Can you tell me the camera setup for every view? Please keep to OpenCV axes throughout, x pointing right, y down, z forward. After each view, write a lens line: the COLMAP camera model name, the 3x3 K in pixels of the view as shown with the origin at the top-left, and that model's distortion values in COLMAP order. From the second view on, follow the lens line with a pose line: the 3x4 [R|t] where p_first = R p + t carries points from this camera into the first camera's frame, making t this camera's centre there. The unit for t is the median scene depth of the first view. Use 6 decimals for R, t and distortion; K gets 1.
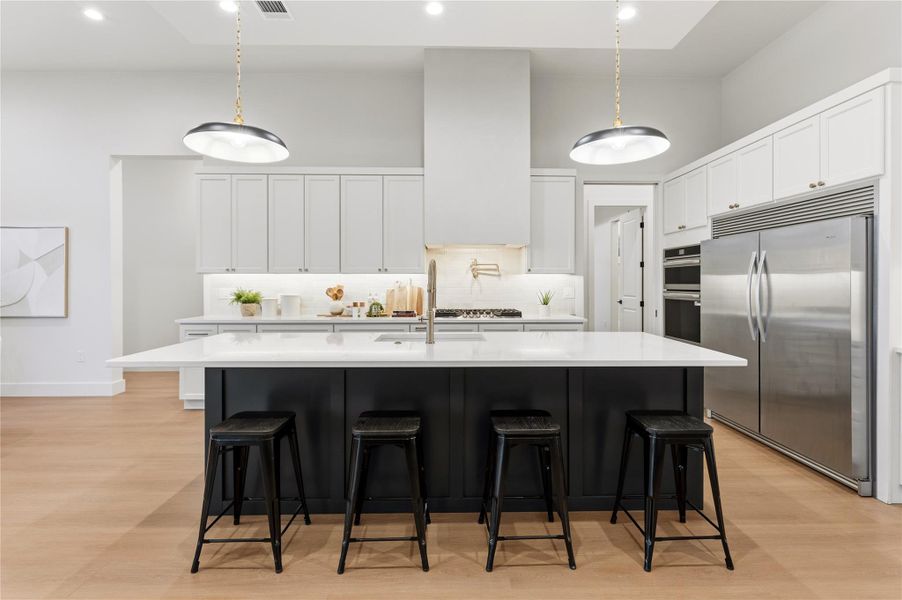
lens RADIAL K [[440.1, 0, 453.5], [0, 440.1, 281.3], [0, 0, 1]] dist [-0.000046, -0.000683]
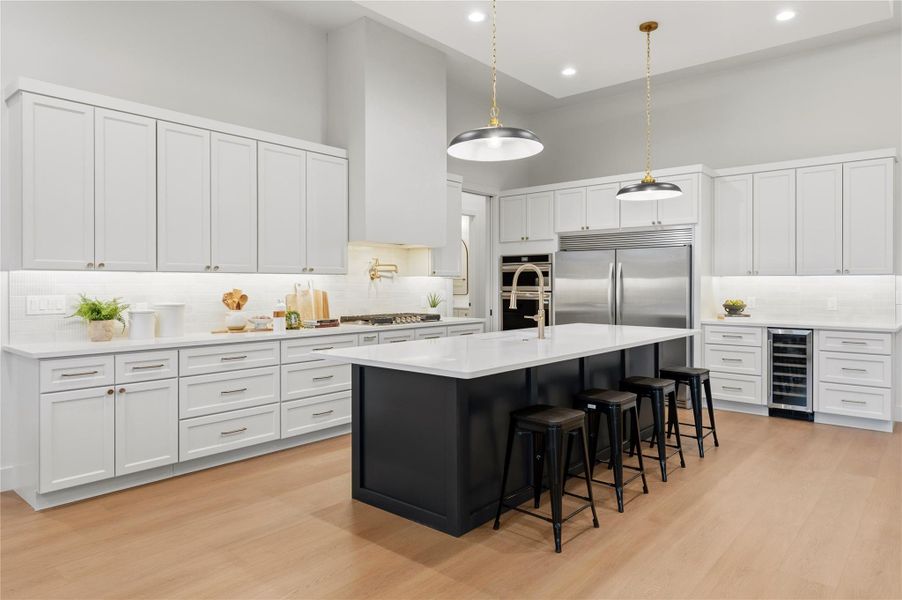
lens RADIAL K [[583.0, 0, 451.7], [0, 583.0, 284.2], [0, 0, 1]] dist [0.000297, -0.000365]
pose [[0.663531, -0.000722, 0.748148, -0.774452], [0.000347, 1.000000, 0.000657, -0.000314], [-0.748149, -0.000176, 0.663531, 0.102510]]
